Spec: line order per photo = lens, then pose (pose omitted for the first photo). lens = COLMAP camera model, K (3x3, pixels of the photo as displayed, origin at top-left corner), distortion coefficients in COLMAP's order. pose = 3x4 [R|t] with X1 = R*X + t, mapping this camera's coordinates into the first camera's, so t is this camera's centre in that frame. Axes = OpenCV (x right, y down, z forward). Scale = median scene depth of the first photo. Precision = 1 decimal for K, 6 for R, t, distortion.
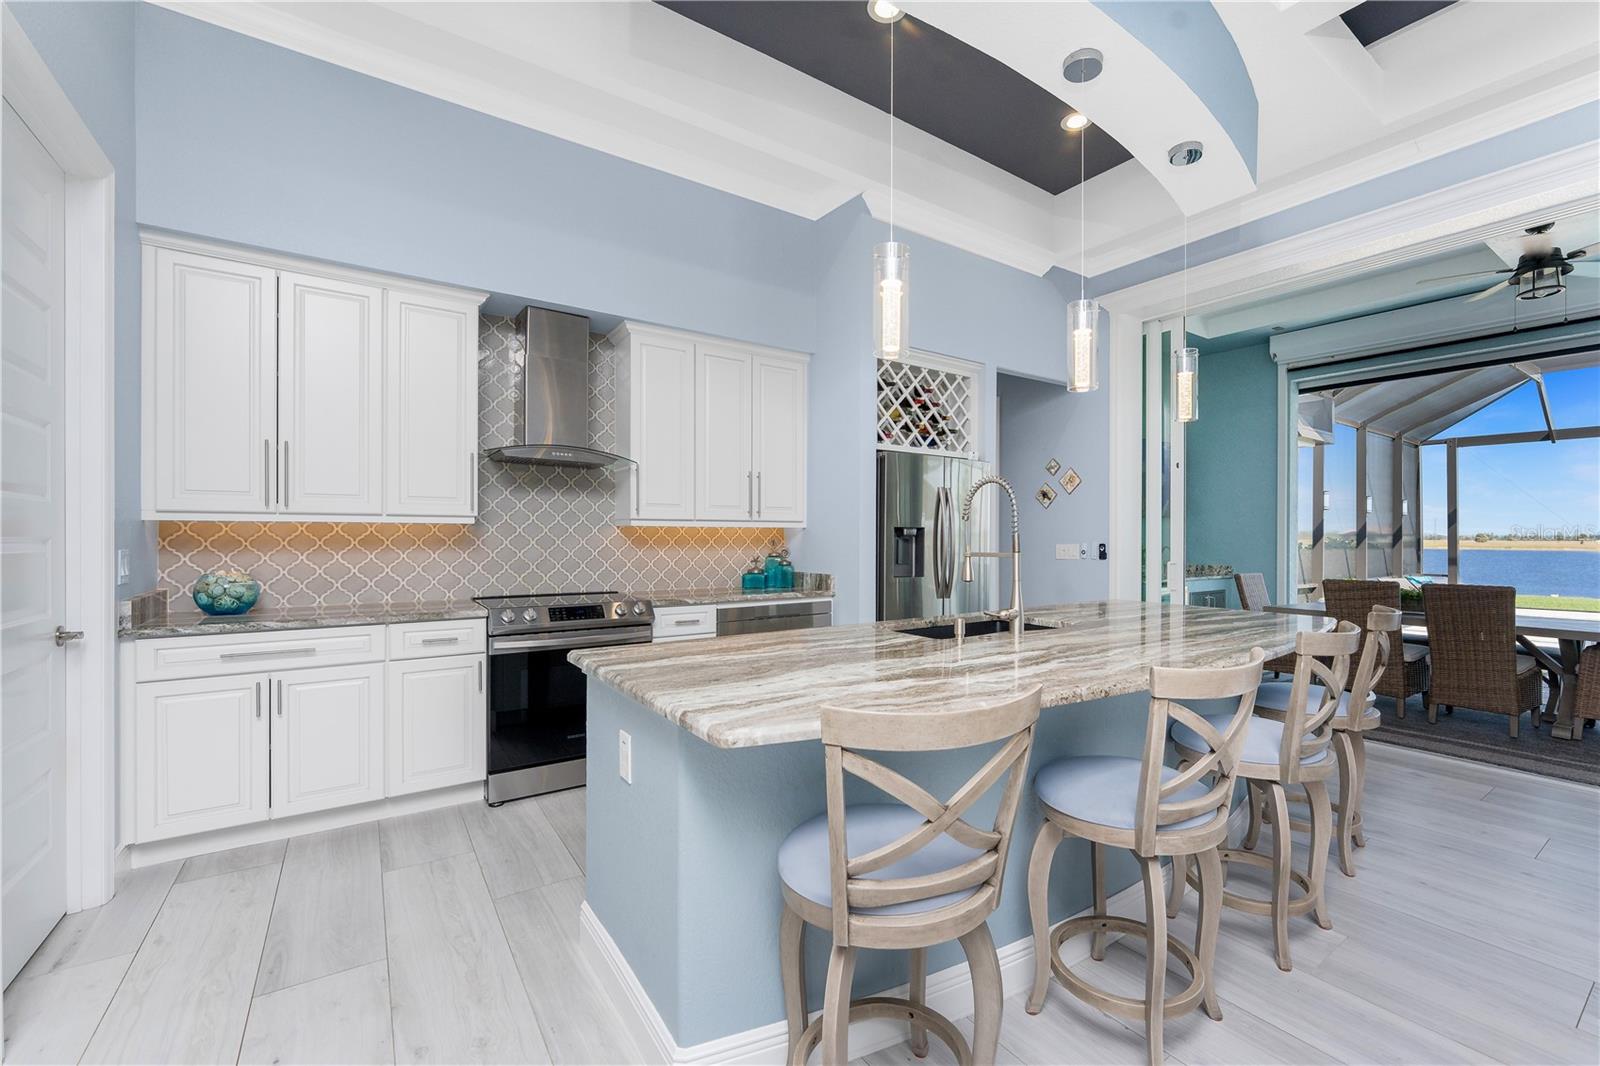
lens RADIAL K [[656.0, 0, 808.1], [0, 656.0, 533.3], [0, 0, 1]] dist [-0.001604, -0.001145]
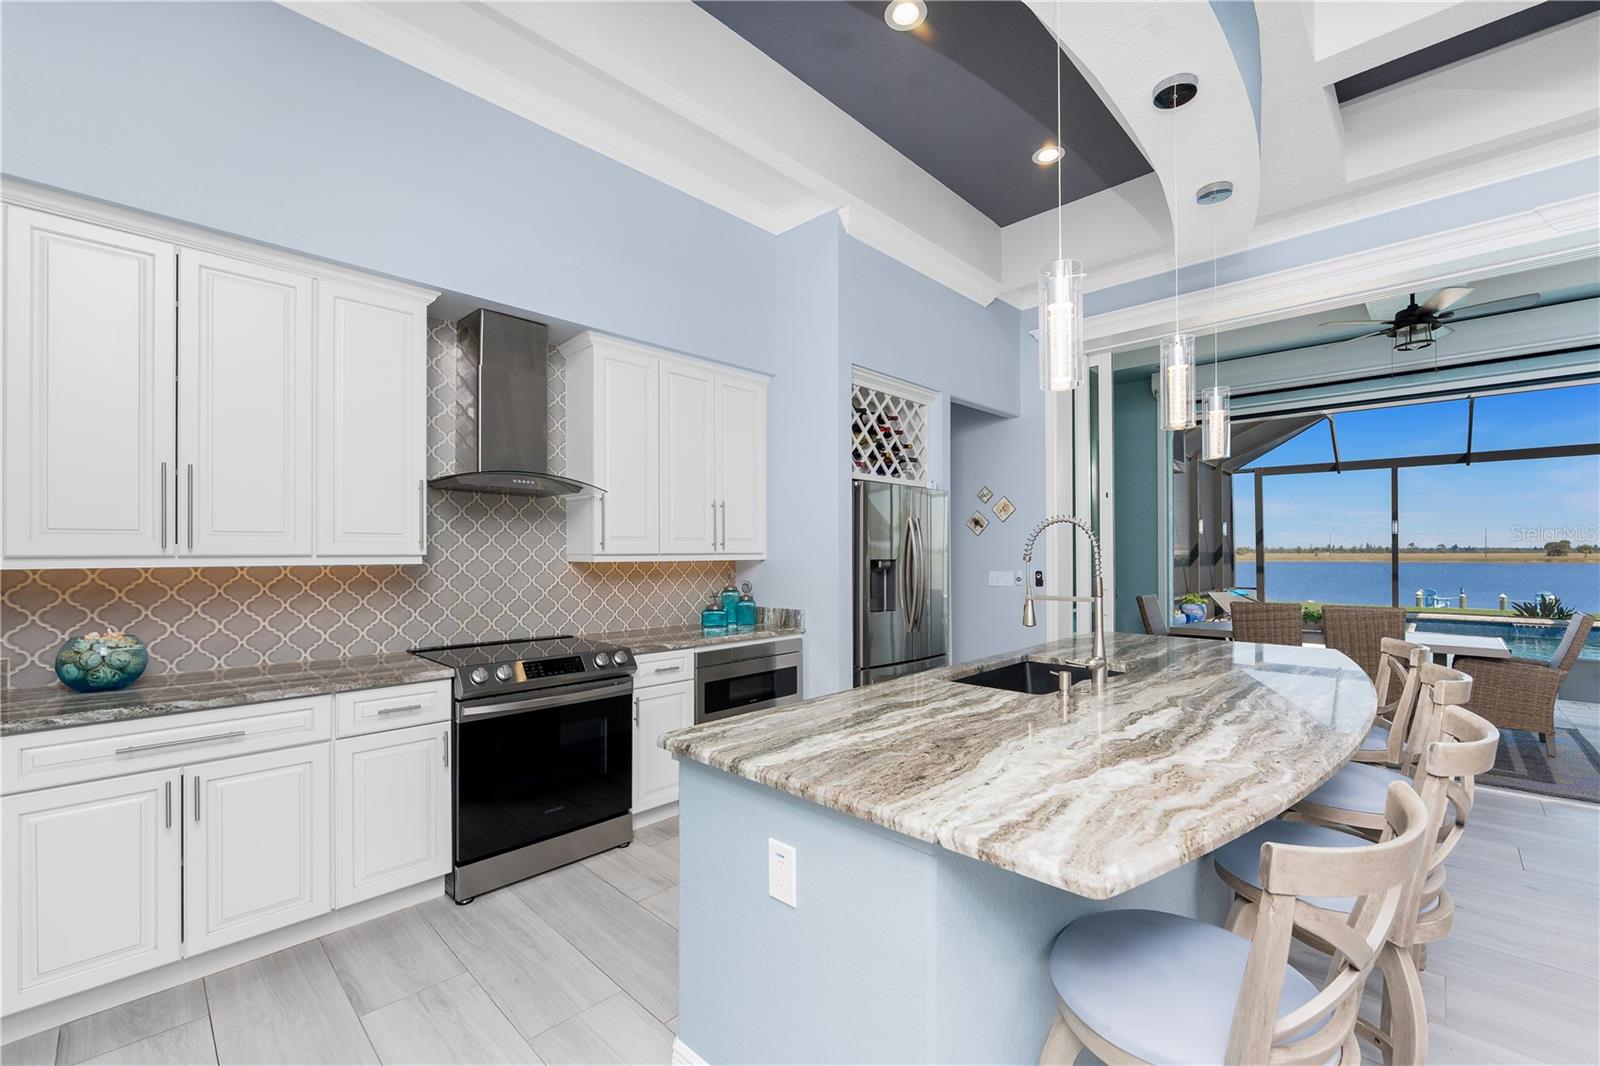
lens RADIAL K [[656.0, 0, 772.1], [0, 656.0, 547.4], [0, 0, 1]] dist [-0.001604, -0.001145]
pose [[0.985952, -0.005927, 0.166925, -0.190071], [0.007072, 0.999955, -0.006263, -0.025109], [-0.166881, 0.007356, 0.985950, 0.089863]]
